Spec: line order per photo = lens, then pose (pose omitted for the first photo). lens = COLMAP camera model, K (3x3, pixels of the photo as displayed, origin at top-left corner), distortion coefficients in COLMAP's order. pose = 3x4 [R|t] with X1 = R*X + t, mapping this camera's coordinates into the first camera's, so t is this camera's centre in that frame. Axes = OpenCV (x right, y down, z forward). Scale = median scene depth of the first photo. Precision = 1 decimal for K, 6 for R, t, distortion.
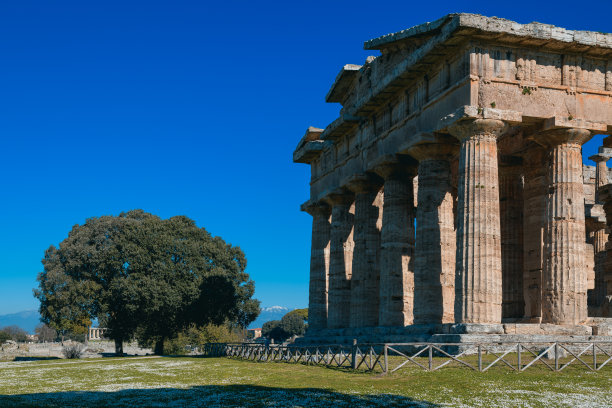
lens RADIAL K [[1028.1, 0, 306.0], [0, 1028.1, 204.0], [0, 0, 1]] dist [-0.024473, -0.045008]
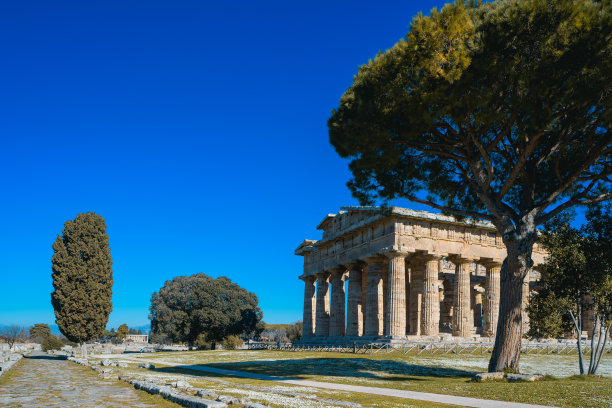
lens RADIAL K [[1028.1, 0, 306.0], [0, 1028.1, 204.0], [0, 0, 1]] dist [-0.024473, -0.045008]
pose [[0.979678, 0.029812, 0.198348, -0.445335], [-0.029021, 0.999555, -0.006892, -0.143195], [-0.198466, 0.000995, 0.980107, -1.121876]]
